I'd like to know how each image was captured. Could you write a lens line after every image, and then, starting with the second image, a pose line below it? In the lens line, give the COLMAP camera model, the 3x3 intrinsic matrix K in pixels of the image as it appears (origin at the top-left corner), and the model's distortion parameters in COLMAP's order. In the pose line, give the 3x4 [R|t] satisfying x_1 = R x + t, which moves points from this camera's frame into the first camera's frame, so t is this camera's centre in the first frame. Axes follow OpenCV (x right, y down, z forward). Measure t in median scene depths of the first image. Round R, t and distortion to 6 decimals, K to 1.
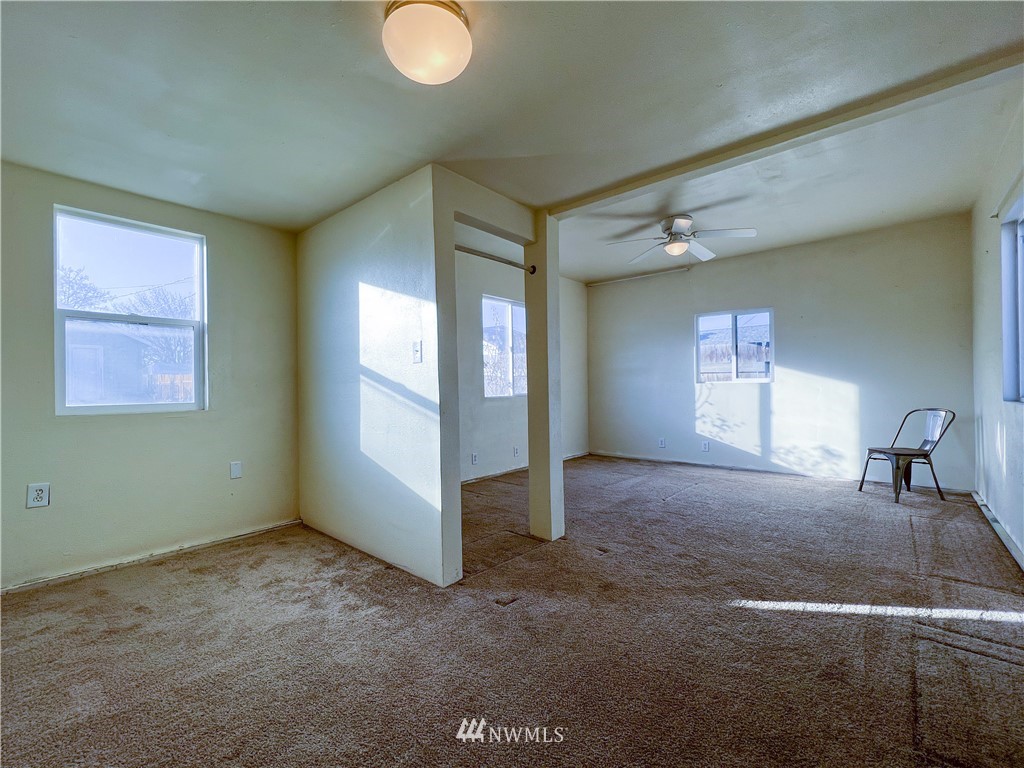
lens RADIAL K [[446.4, 0, 512.4], [0, 446.4, 382.0], [0, 0, 1]] dist [0.001474, 0.000094]
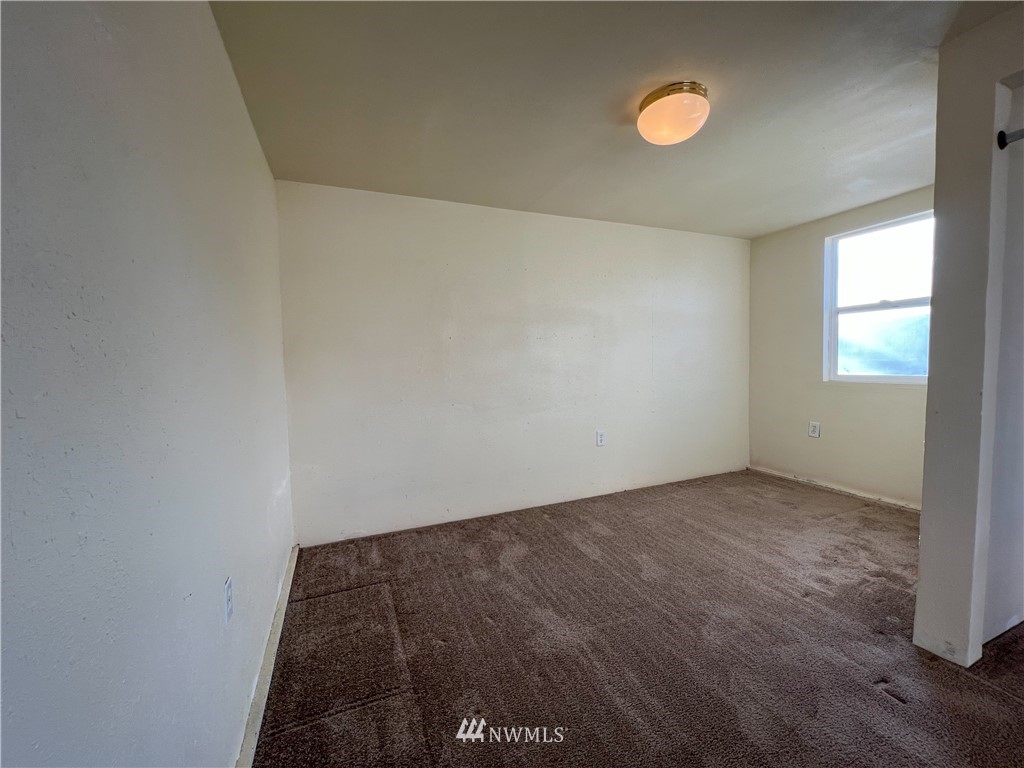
lens RADIAL K [[407.2, 0, 511.7], [0, 407.2, 390.5], [0, 0, 1]] dist [-0.001067, -0.000098]
pose [[-0.489375, 0.064609, -0.869677, 0.687310], [0.027346, 0.997898, 0.058747, 0.001424], [0.871644, 0.004967, -0.490113, 0.751507]]
